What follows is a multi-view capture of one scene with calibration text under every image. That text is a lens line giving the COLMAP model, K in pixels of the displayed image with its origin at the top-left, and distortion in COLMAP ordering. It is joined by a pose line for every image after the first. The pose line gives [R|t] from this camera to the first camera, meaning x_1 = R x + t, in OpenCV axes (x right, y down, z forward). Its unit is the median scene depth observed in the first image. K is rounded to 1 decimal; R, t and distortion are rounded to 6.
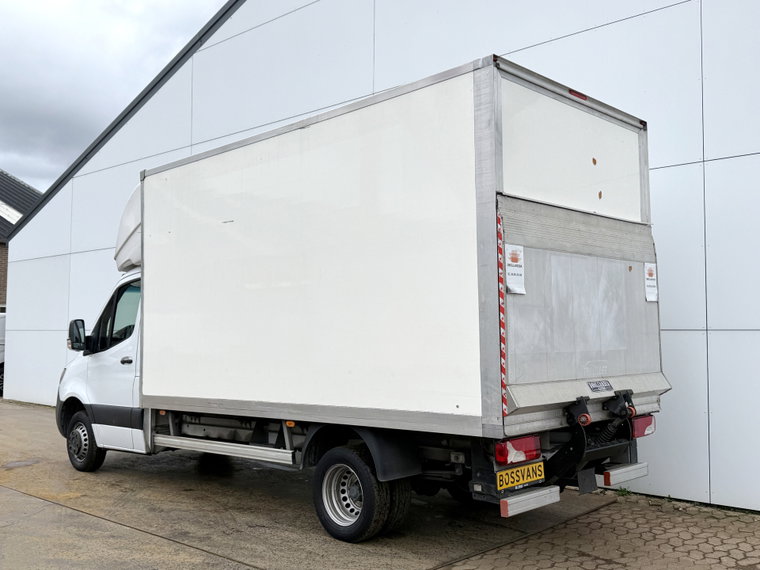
lens RADIAL K [[776.4, 0, 380.0], [0, 776.4, 285.0], [0, 0, 1]] dist [0.196360, -0.488533]
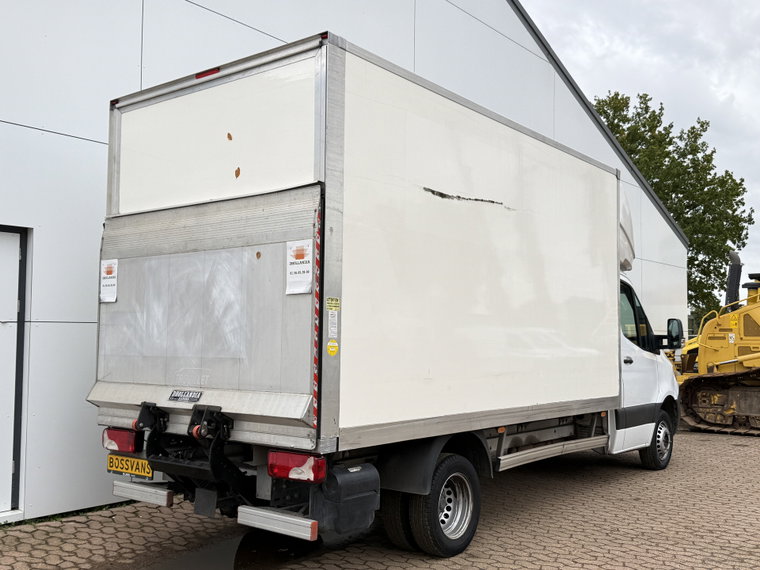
lens RADIAL K [[784.6, 0, 380.0], [0, 784.6, 285.0], [0, 0, 1]] dist [0.046824, -0.003234]
pose [[0.070099, -0.052512, -0.996157, 1.023960], [0.059987, 0.997028, -0.048336, 0.049609], [0.995735, -0.056368, 0.073041, 0.993791]]
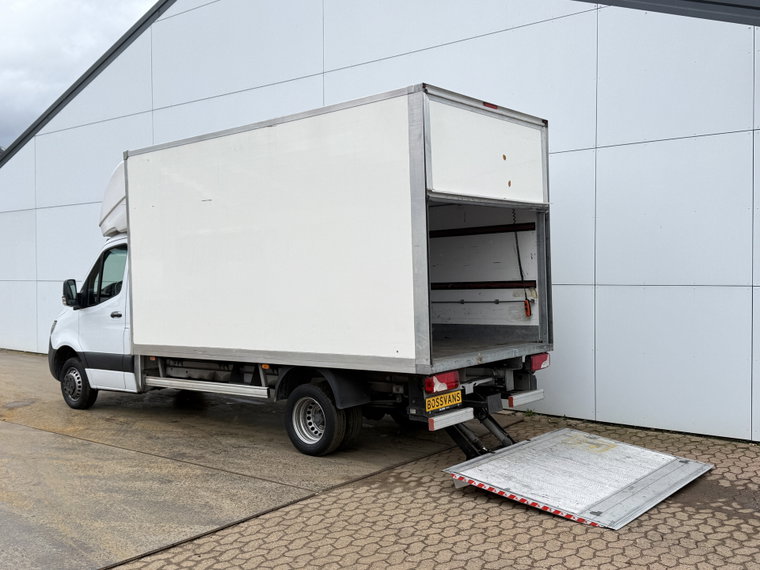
lens RADIAL K [[776.4, 0, 380.0], [0, 776.4, 285.0], [0, 0, 1]] dist [0.196360, -0.488533]
pose [[0.997563, -0.013562, 0.068444, -0.015229], [0.008048, 0.996747, 0.080192, -0.050275], [-0.069309, -0.079445, 0.994427, -0.240515]]
